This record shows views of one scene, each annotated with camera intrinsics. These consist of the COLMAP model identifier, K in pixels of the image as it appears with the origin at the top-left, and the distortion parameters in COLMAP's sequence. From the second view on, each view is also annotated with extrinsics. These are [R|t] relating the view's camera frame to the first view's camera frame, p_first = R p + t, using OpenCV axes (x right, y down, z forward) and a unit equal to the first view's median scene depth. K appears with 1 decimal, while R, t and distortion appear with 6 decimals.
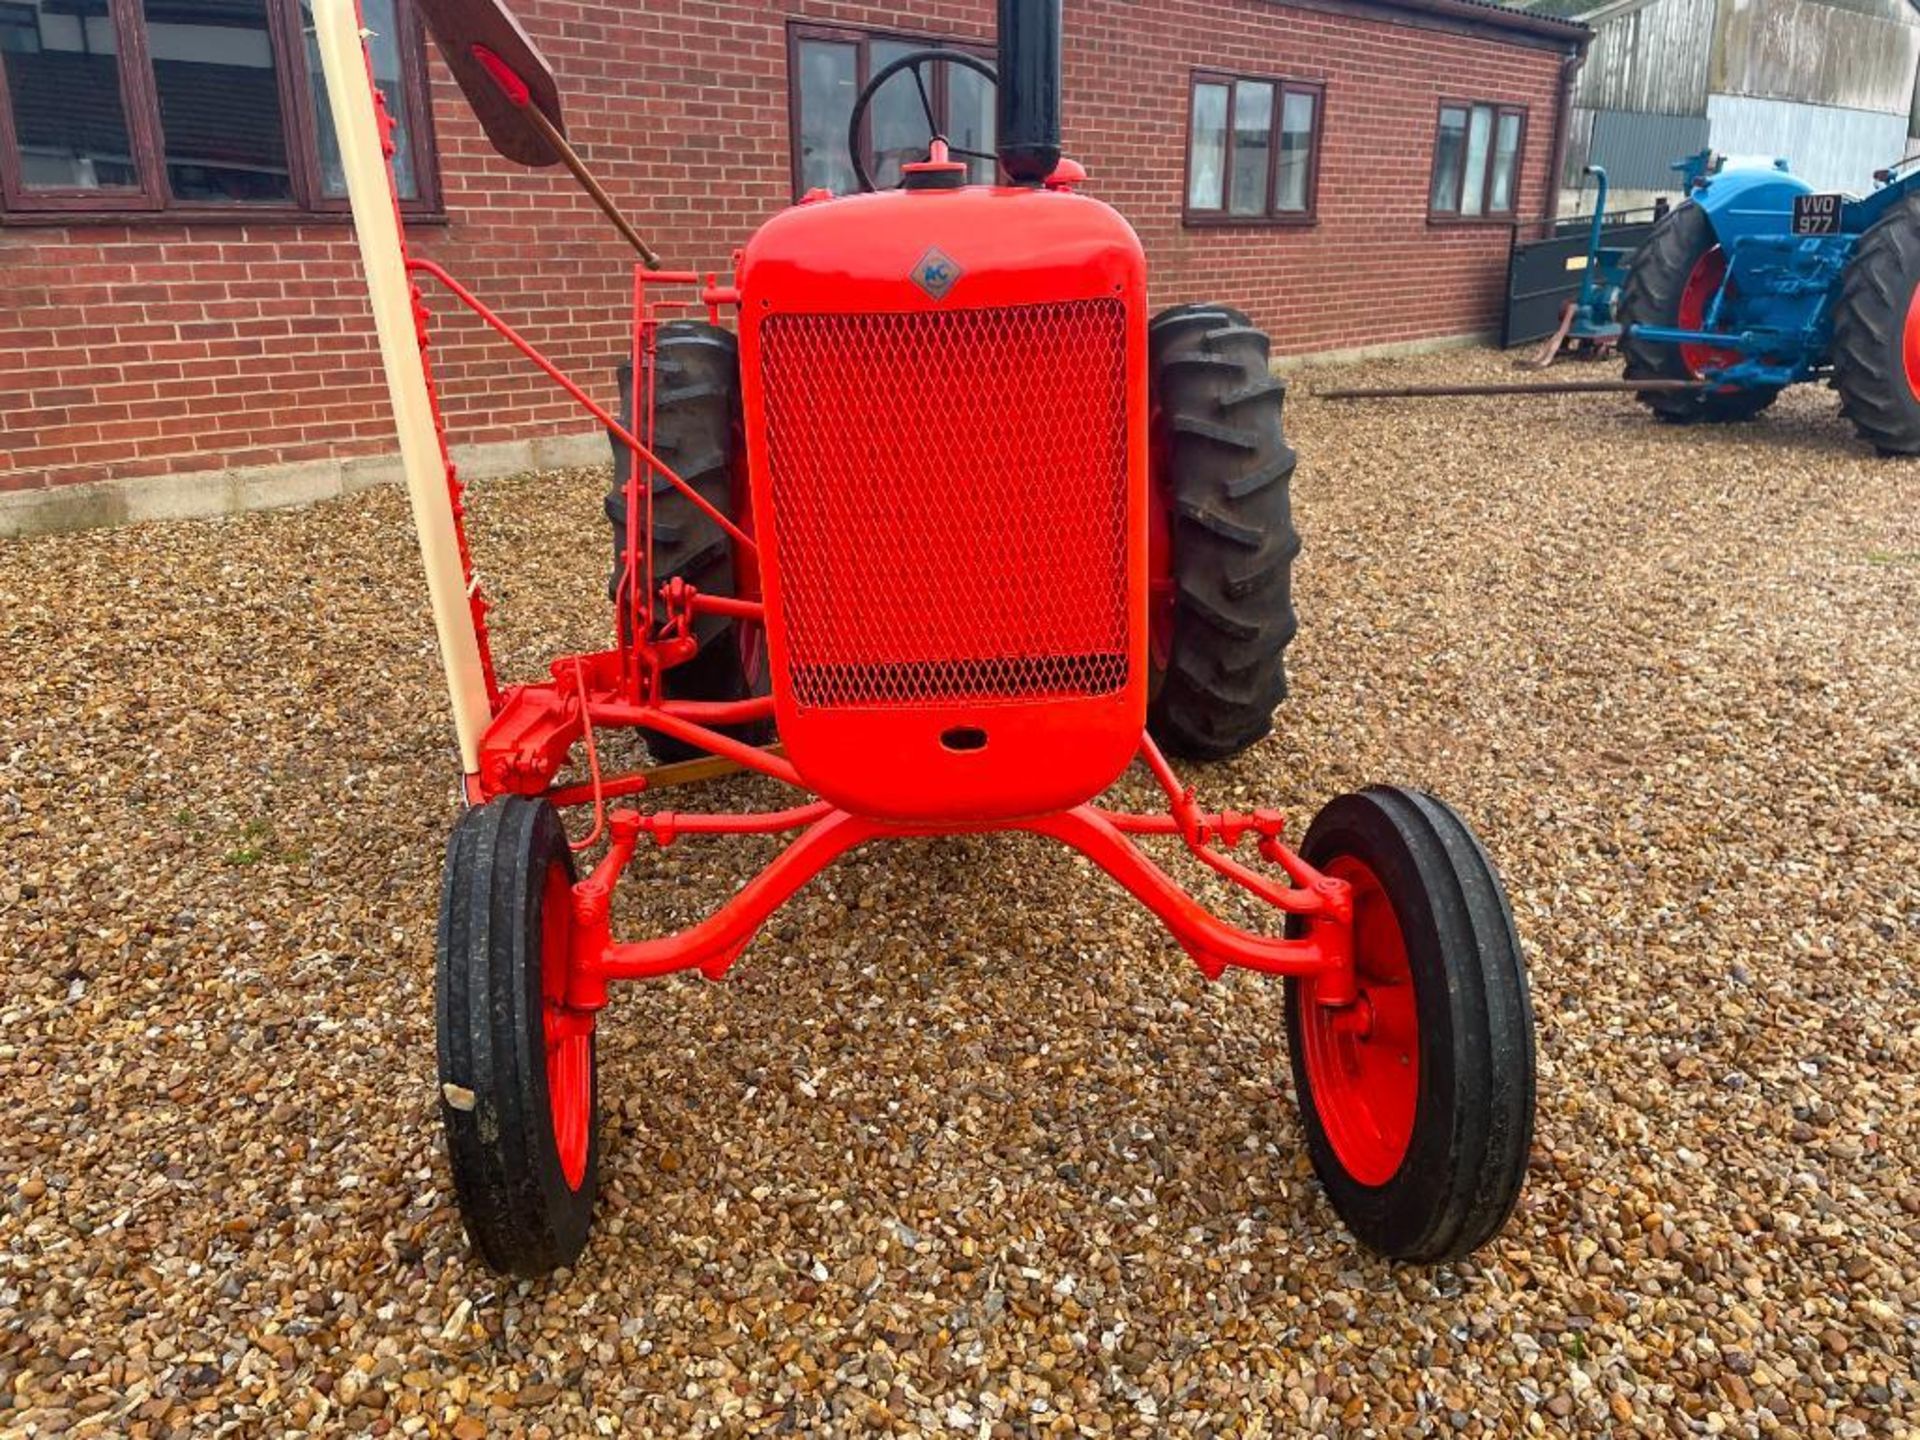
lens RADIAL K [[1457.9, 0, 968.3], [0, 1457.9, 700.5], [0, 0, 1]] dist [0.095076, -0.120847]
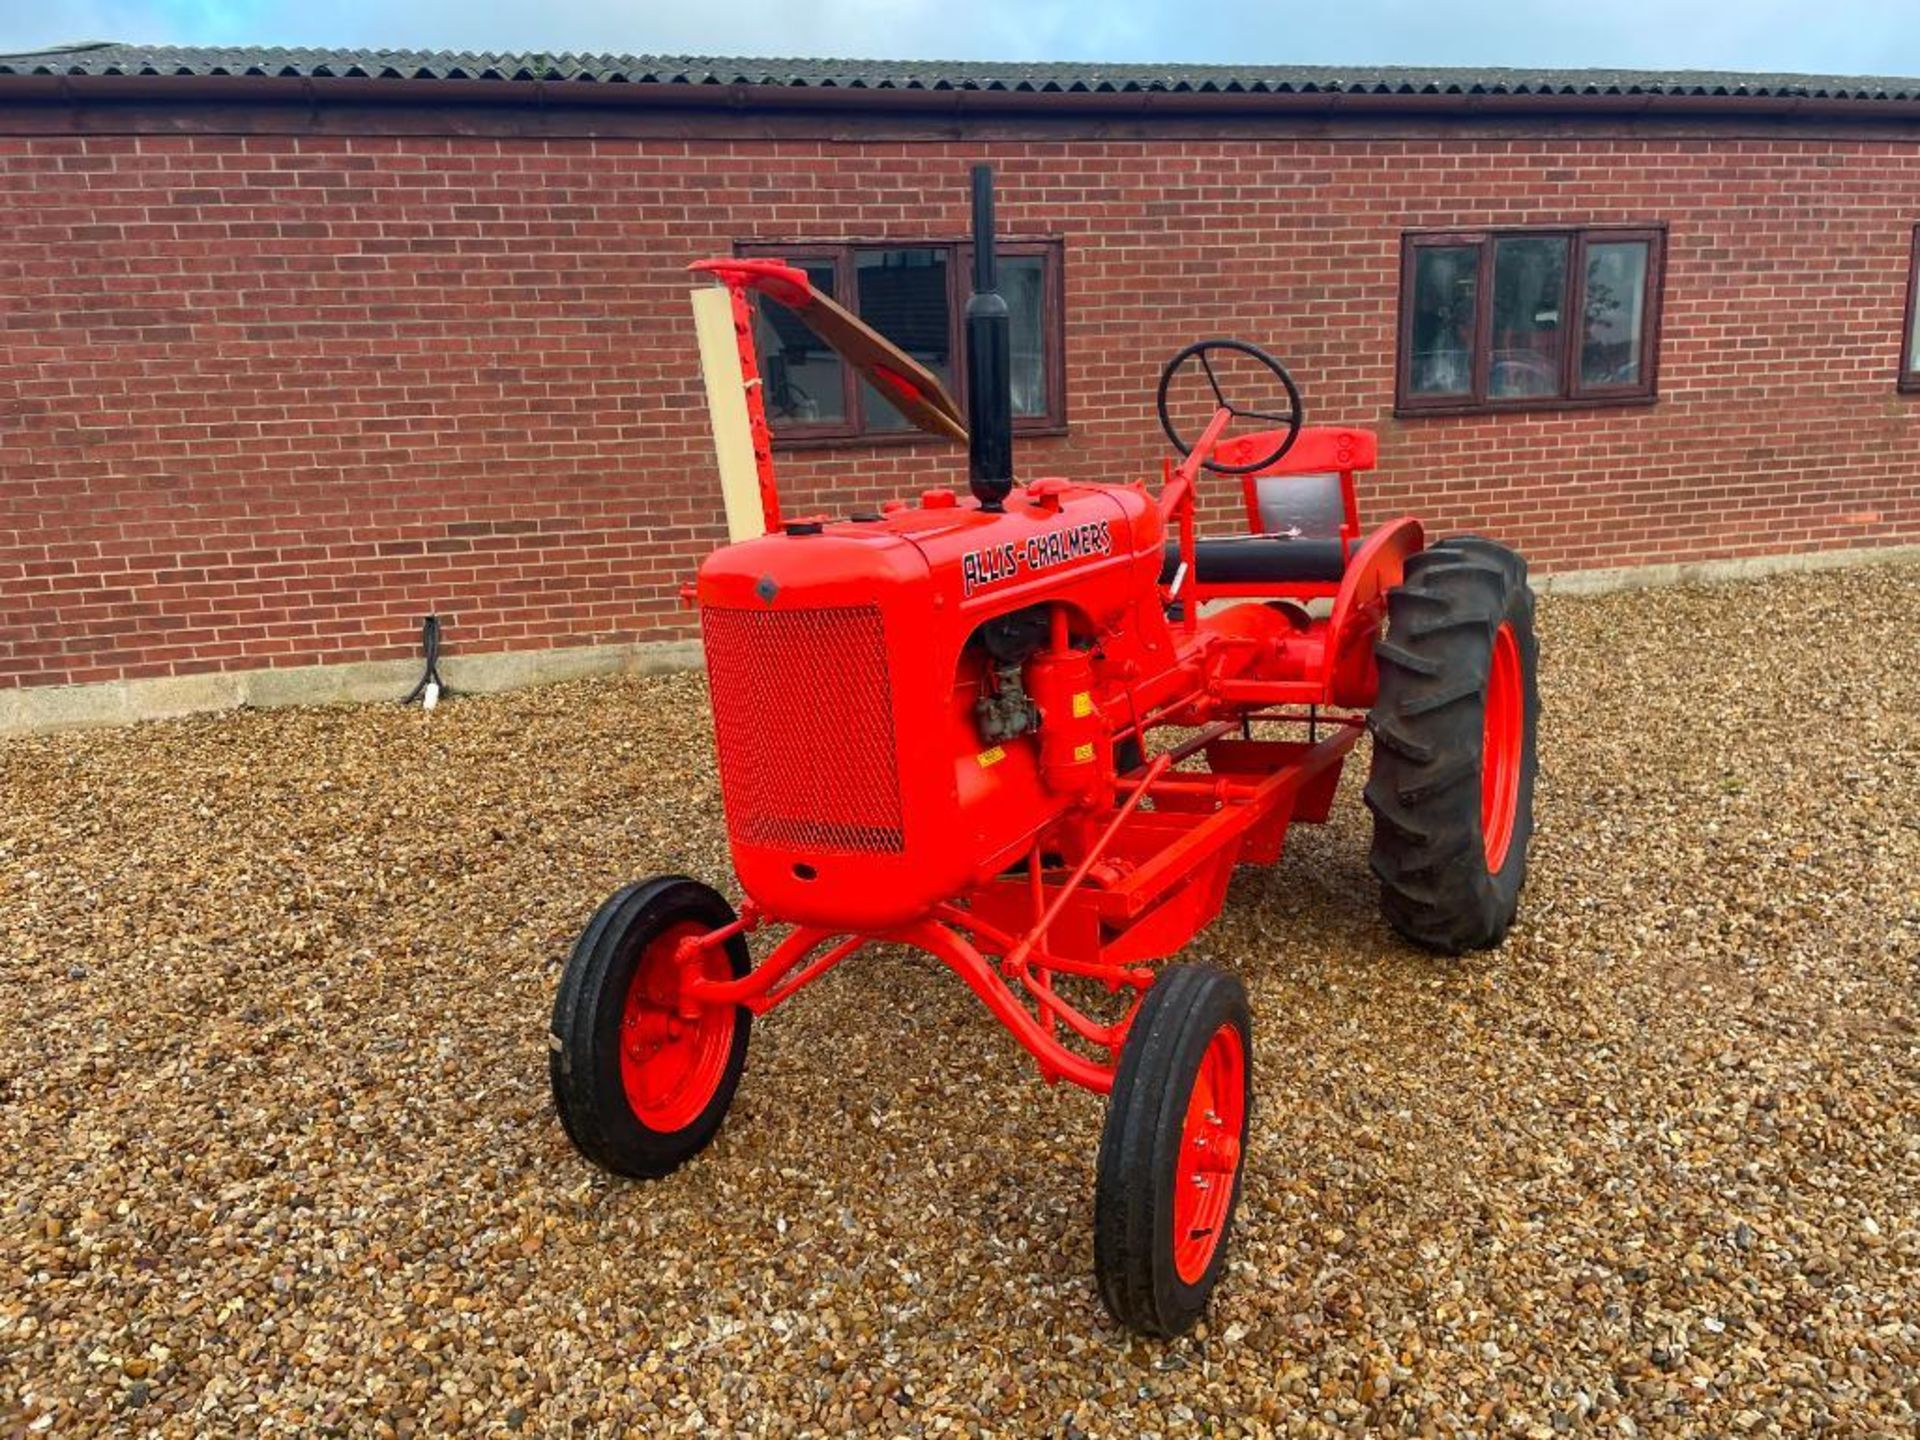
lens RADIAL K [[1453.9, 0, 961.5], [0, 1453.9, 732.8], [0, 0, 1]] dist [0.096748, -0.122358]
pose [[0.855379, 0.085398, -0.510915, 0.660934], [-0.122387, 0.991710, -0.039140, -0.057370], [0.503337, 0.096009, 0.858740, -0.189395]]
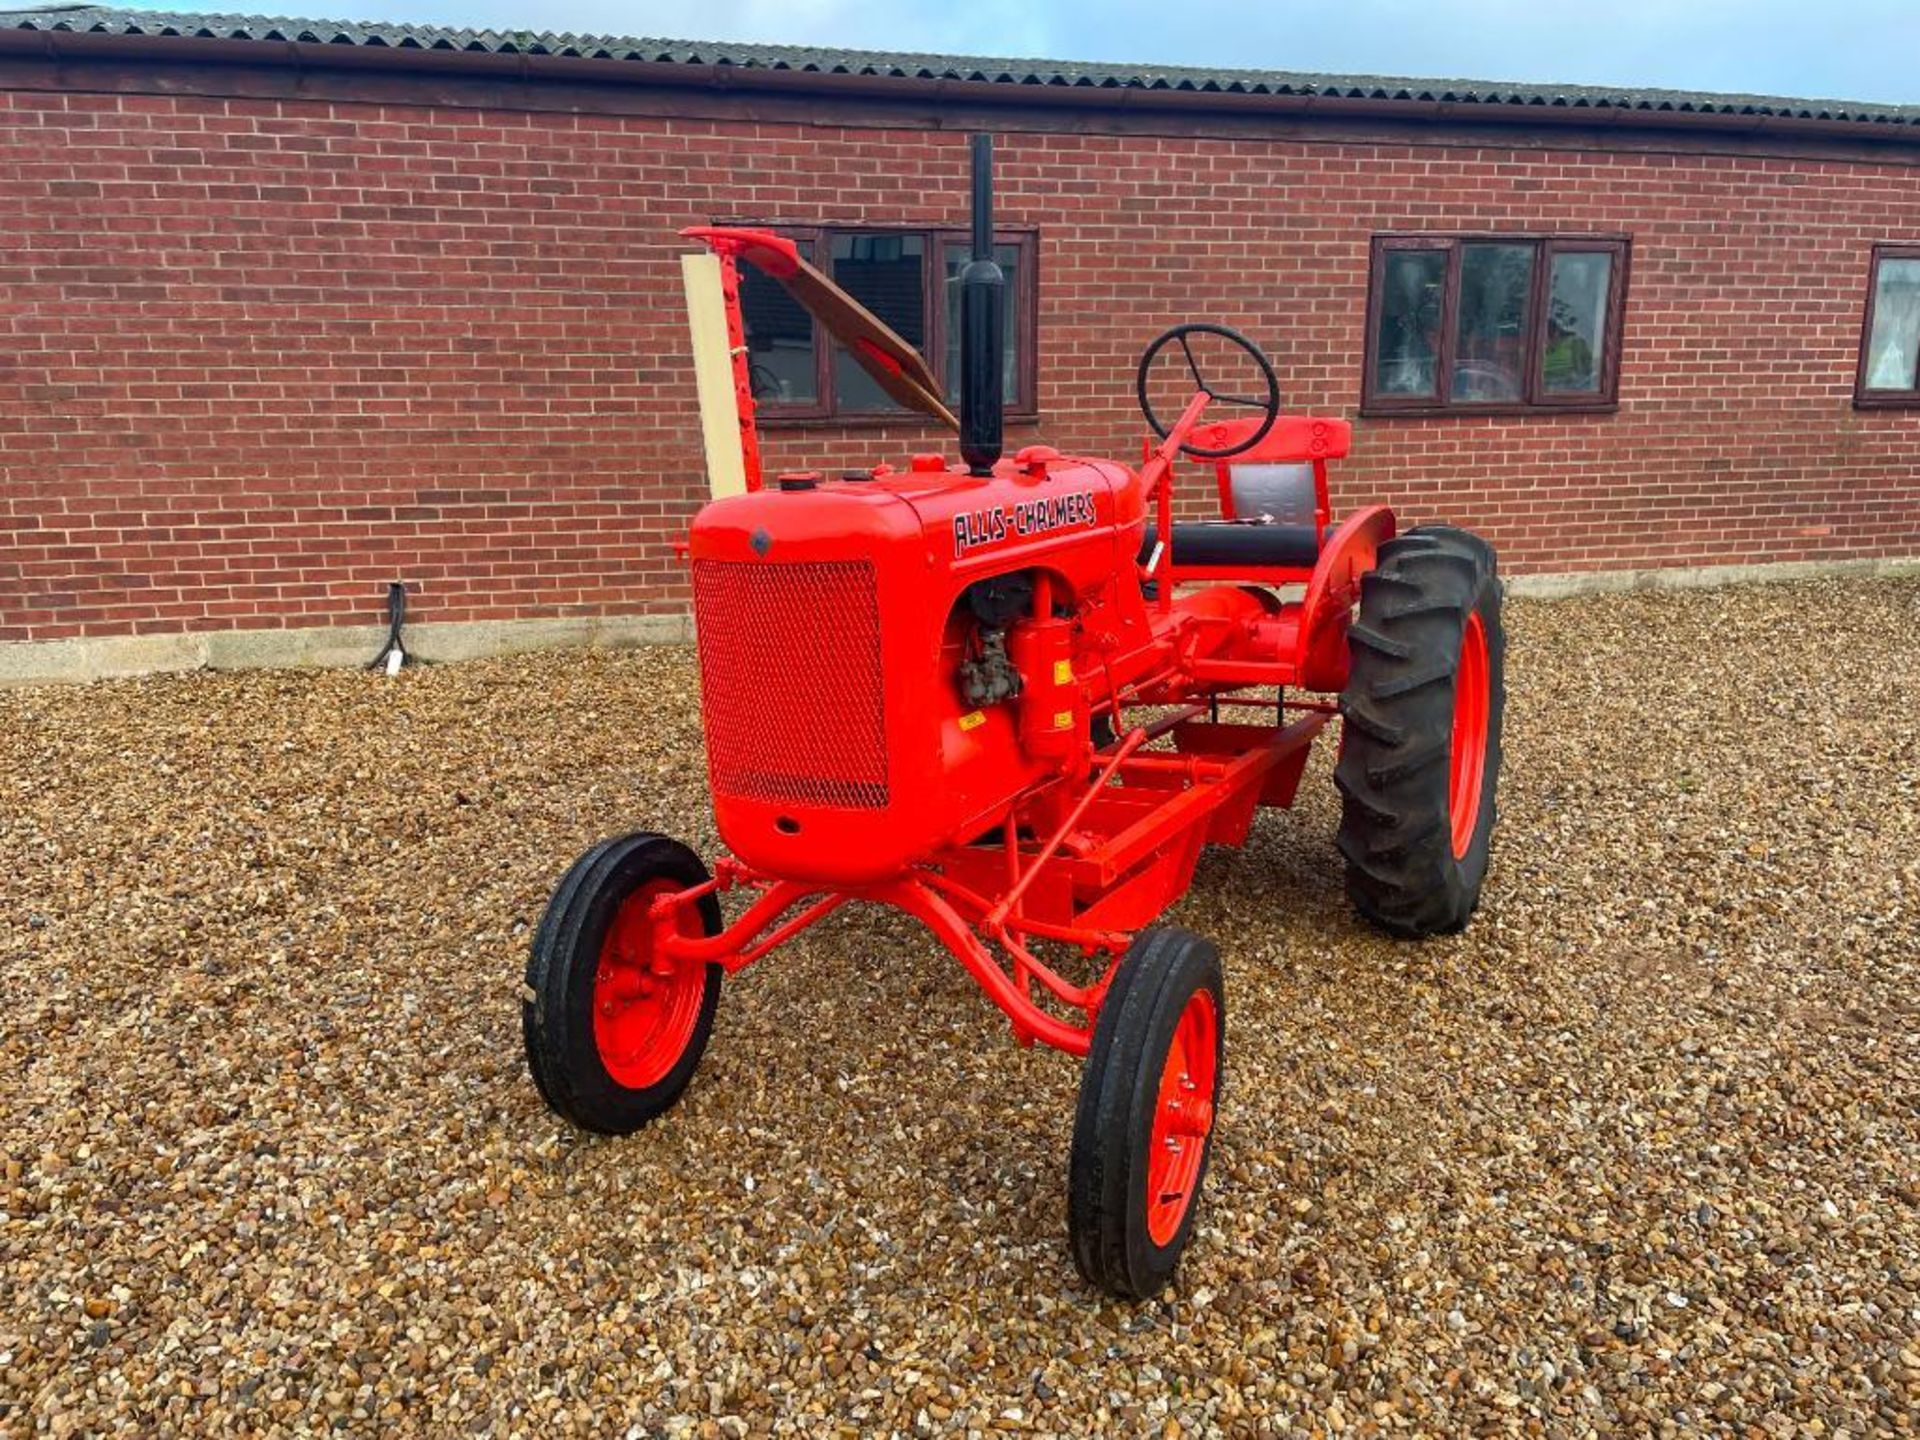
lens RADIAL K [[1451.6, 0, 936.3], [0, 1451.6, 702.8], [0, 0, 1]] dist [0.096743, -0.121143]
pose [[0.860424, 0.101999, -0.499267, 0.644506], [-0.150071, 0.987032, -0.056981, -0.027599], [0.486980, 0.123953, 0.864573, -0.204587]]
